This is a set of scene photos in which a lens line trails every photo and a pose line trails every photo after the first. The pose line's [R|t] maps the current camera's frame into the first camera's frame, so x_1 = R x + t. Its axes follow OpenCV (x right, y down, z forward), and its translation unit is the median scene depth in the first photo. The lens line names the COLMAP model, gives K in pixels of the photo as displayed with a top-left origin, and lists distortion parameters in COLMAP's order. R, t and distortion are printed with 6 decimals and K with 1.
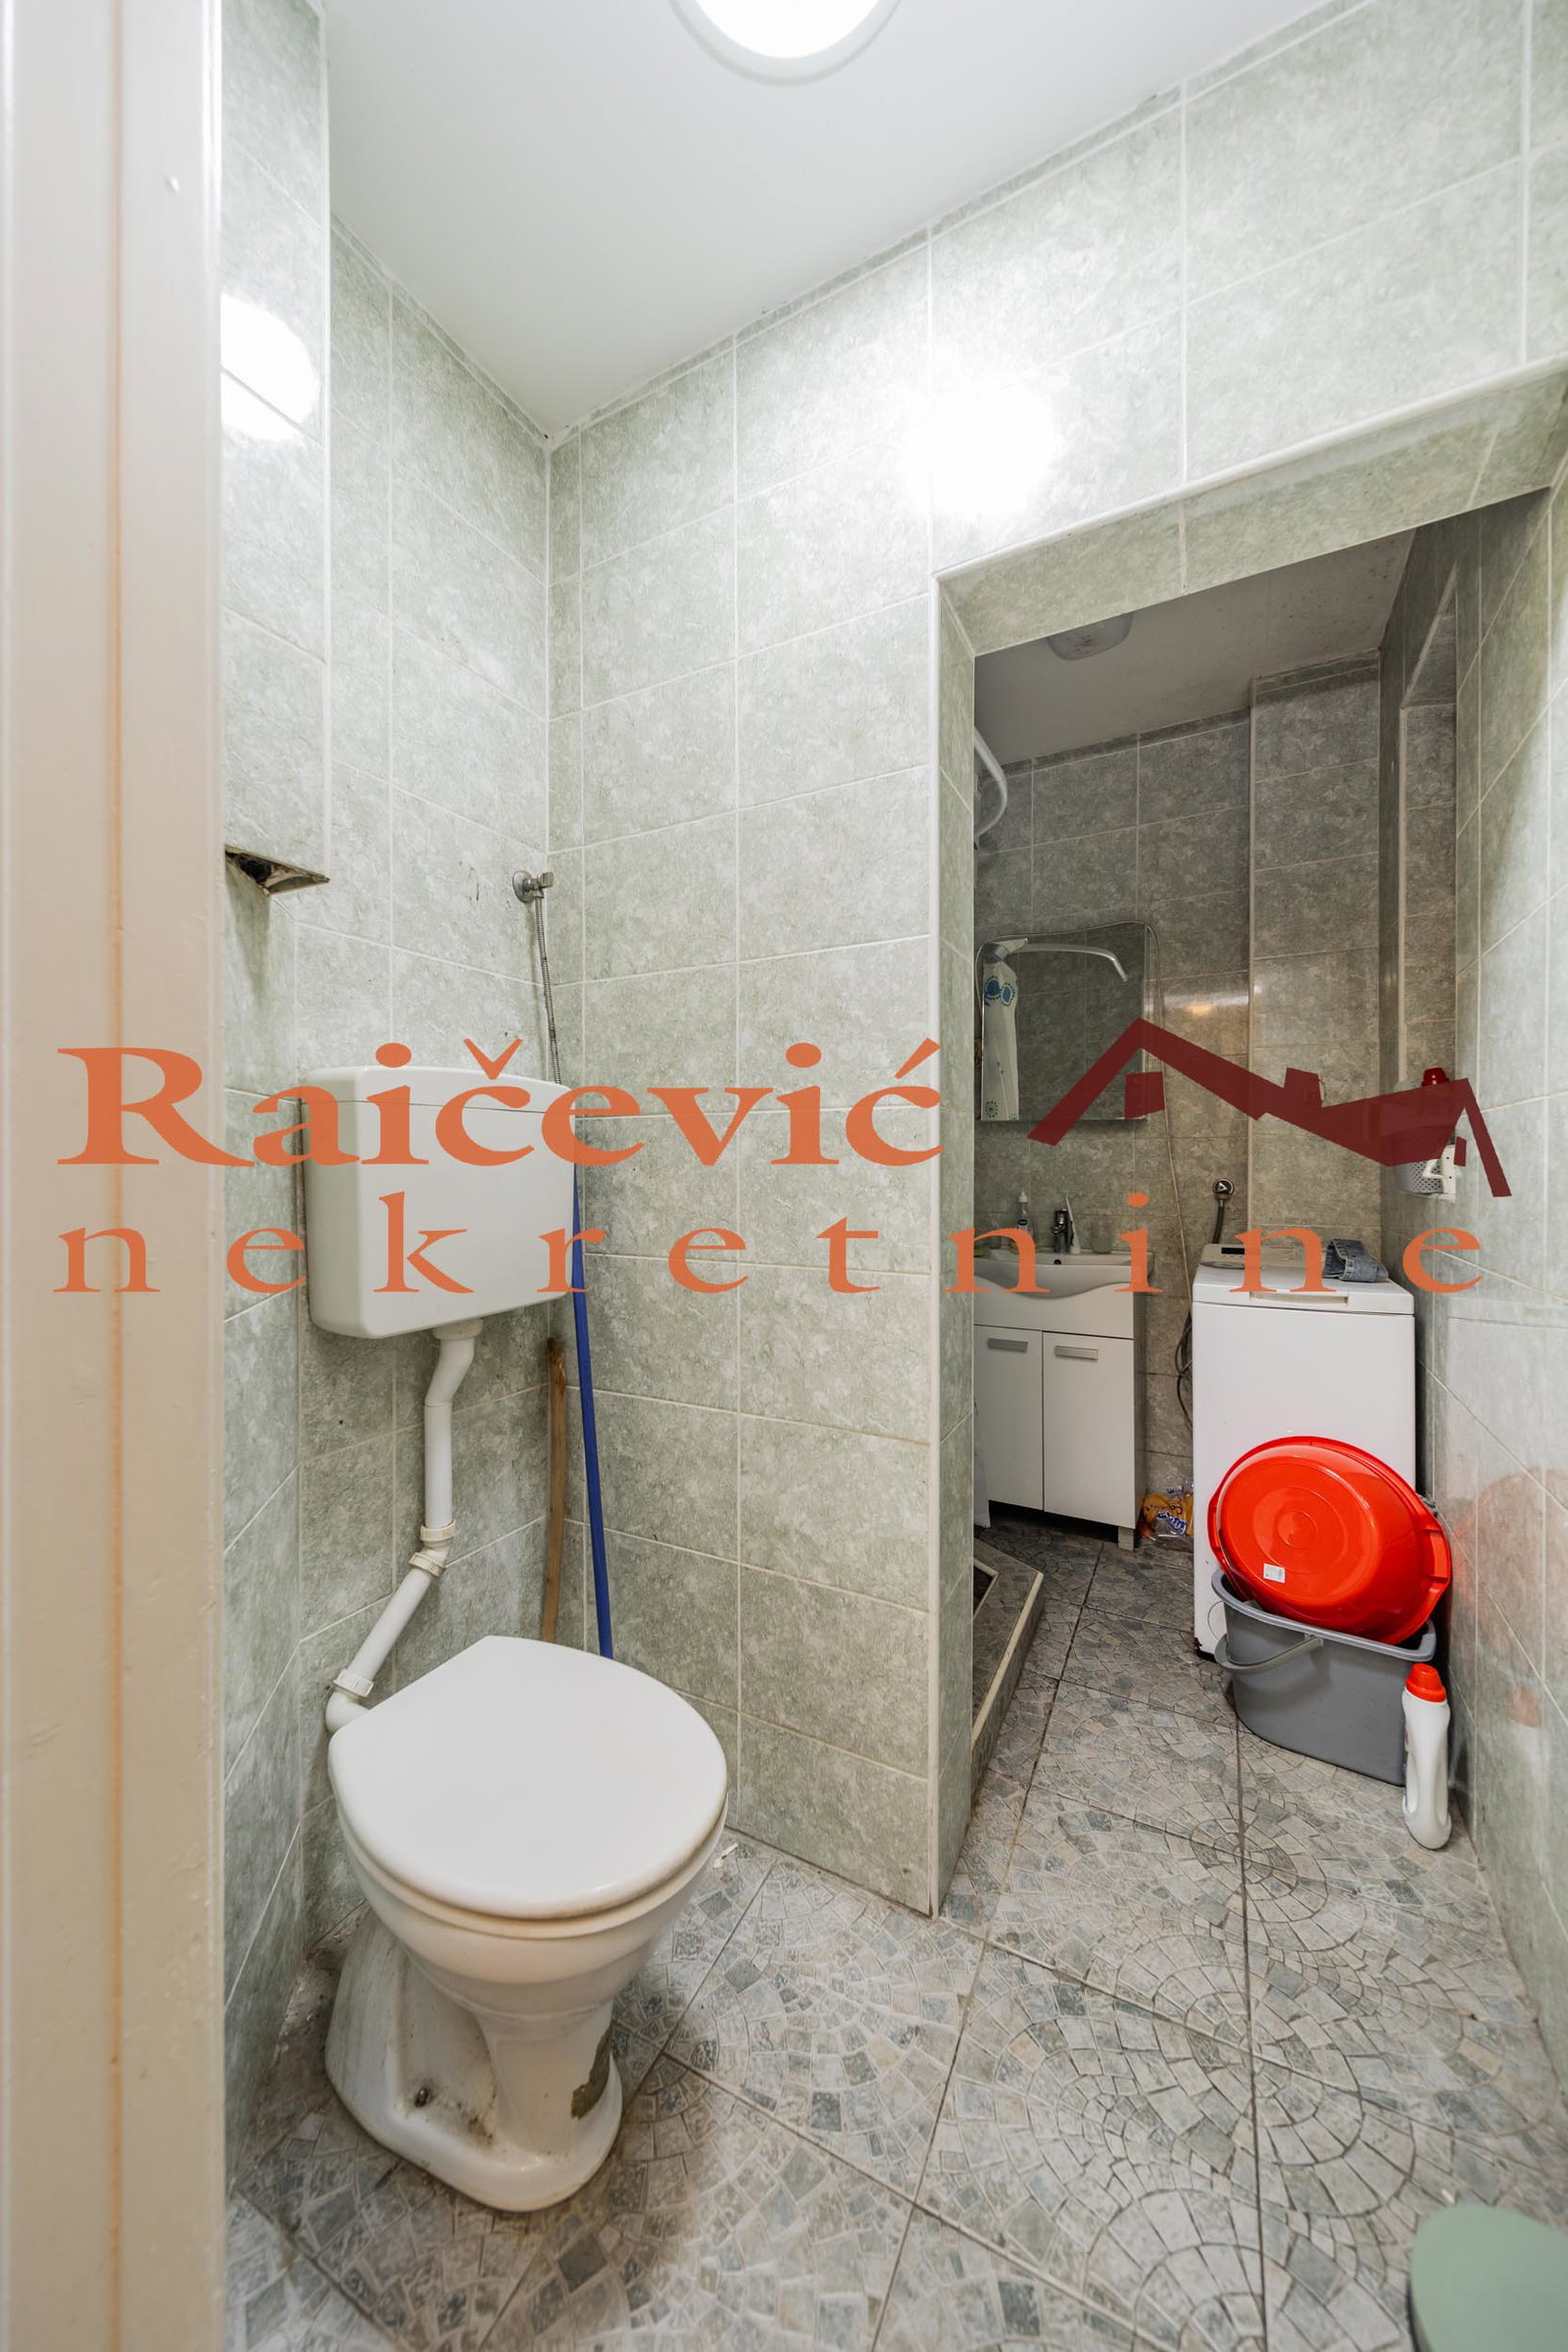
lens RADIAL K [[823.7, 0, 774.4], [0, 823.7, 1175.1], [0, 0, 1]] dist [0.001423, 0.000105]
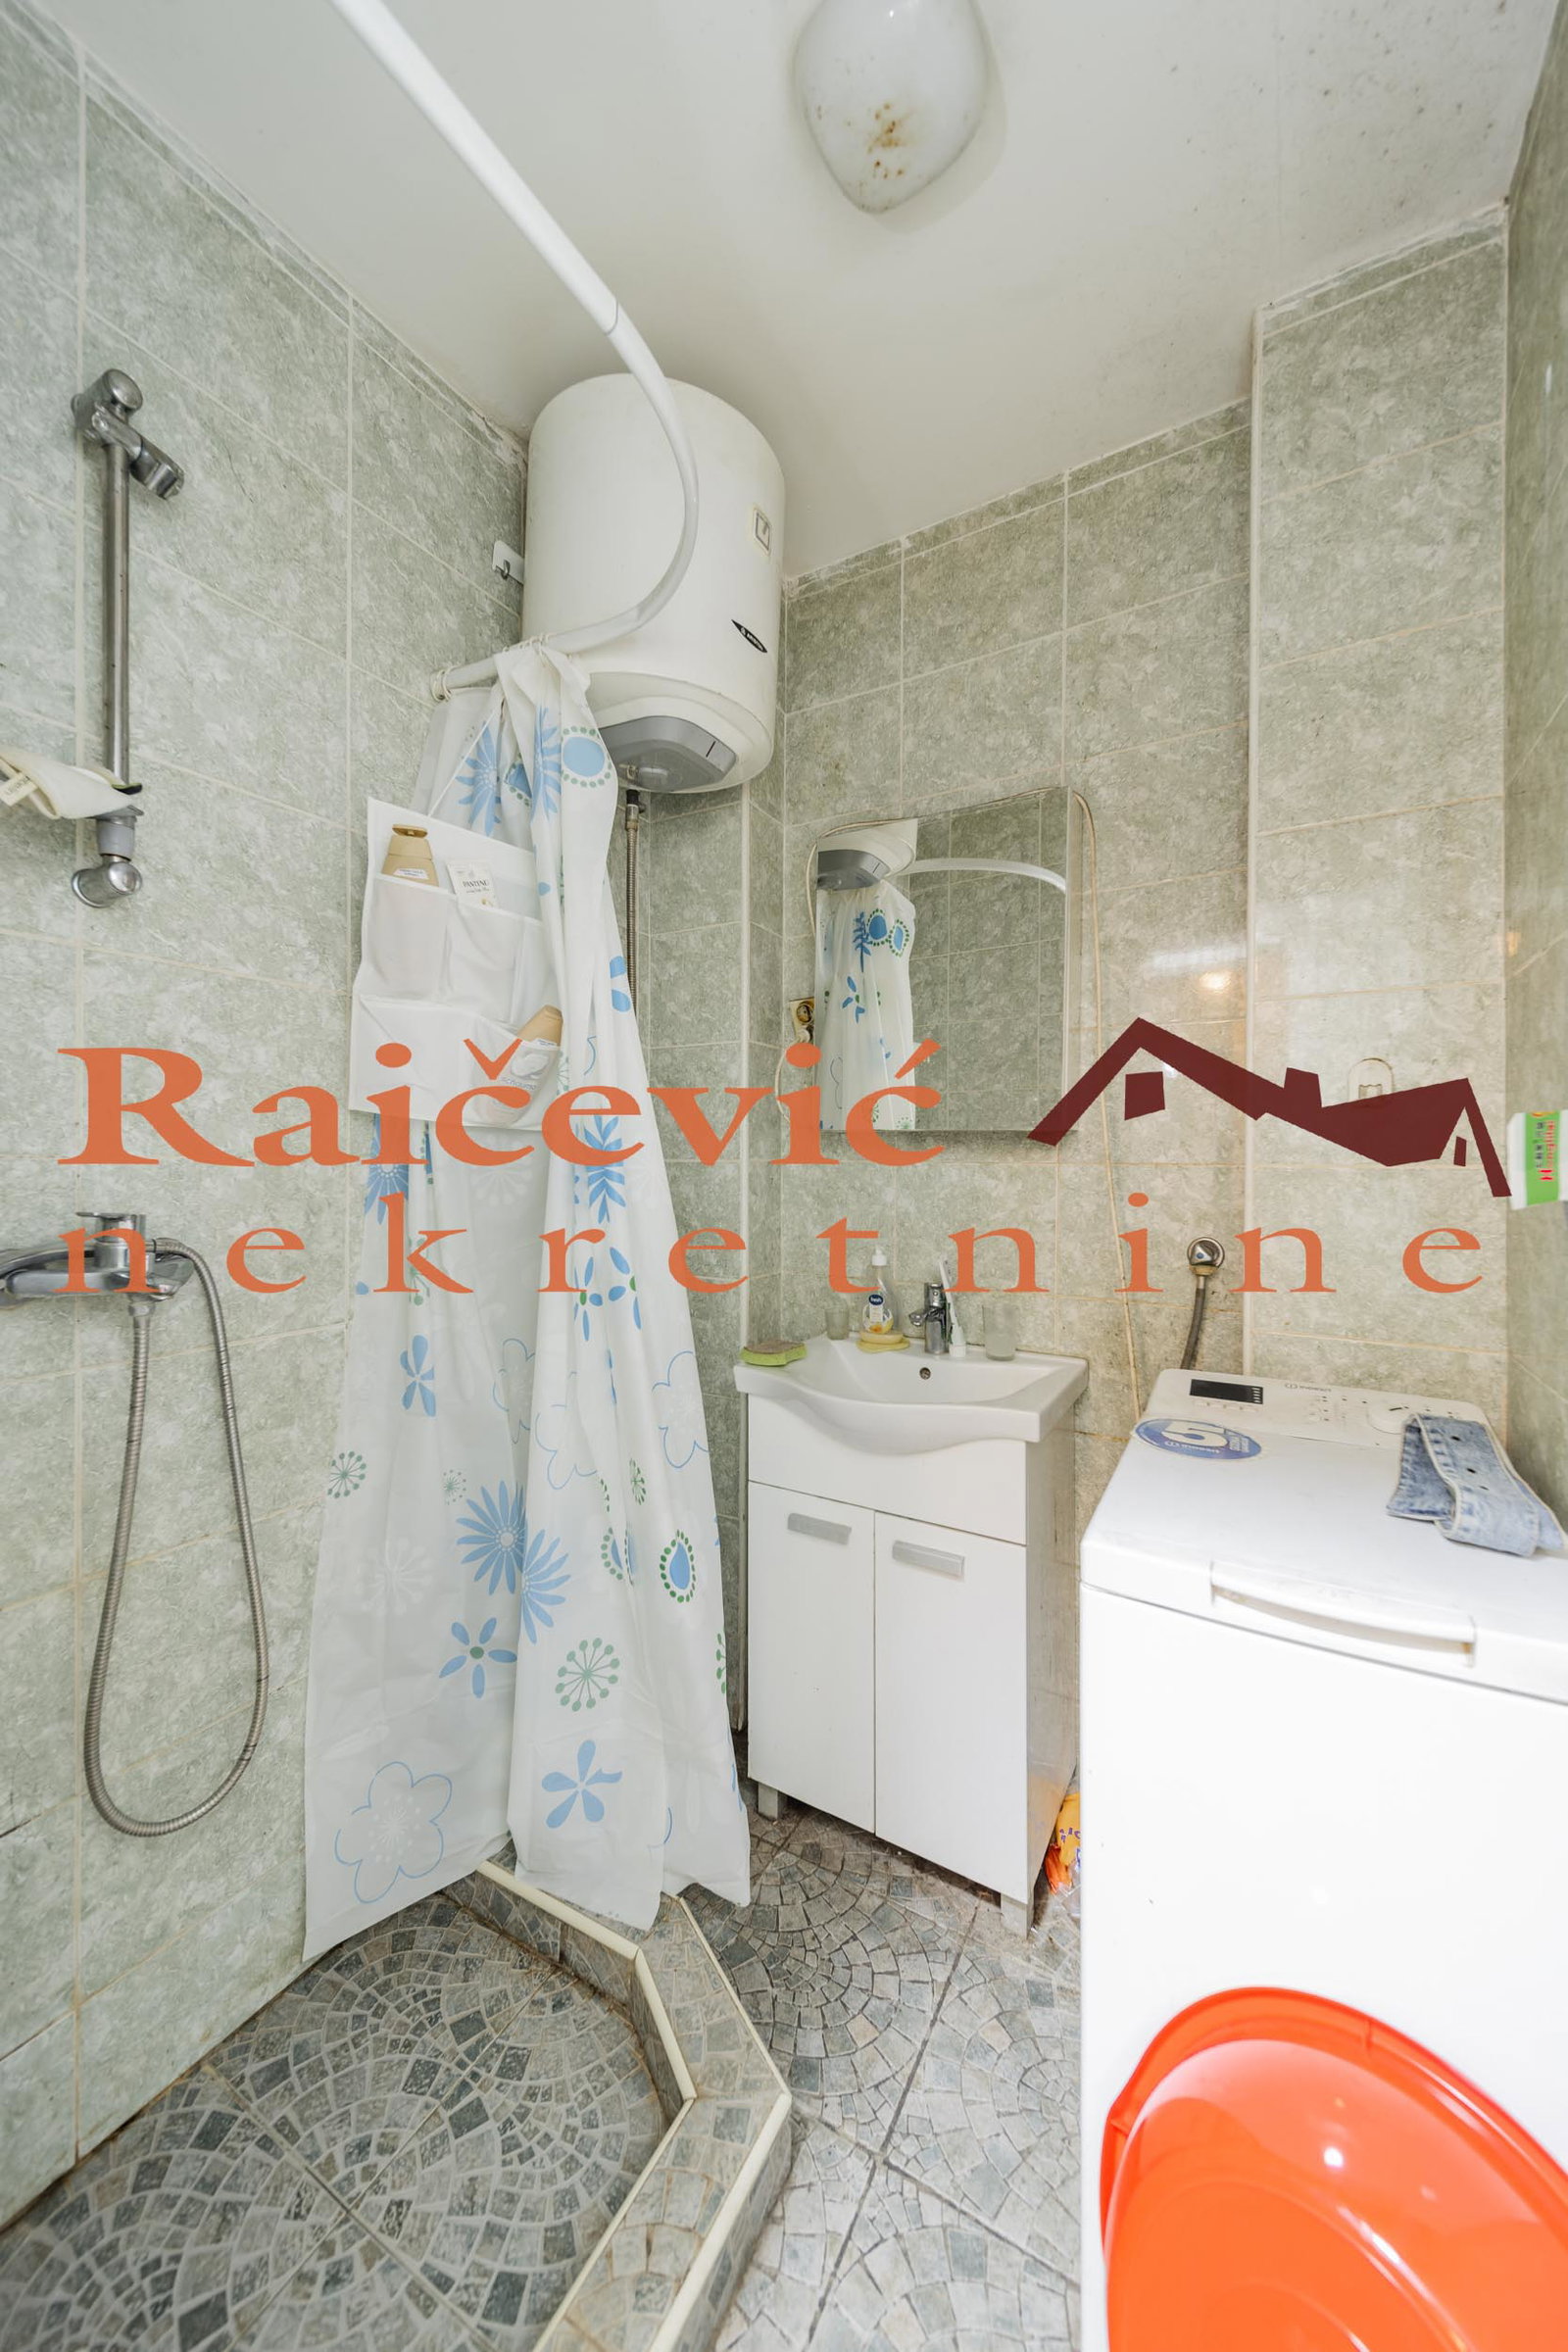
lens RADIAL K [[823.7, 0, 793.6], [0, 823.7, 1164.7], [0, 0, 1]] dist [0.001423, 0.000105]
pose [[0.999700, 0.008692, -0.022889, 0.276612], [-0.008915, 0.999914, -0.009633, -0.037747], [0.022803, 0.009835, 0.999692, 0.431756]]
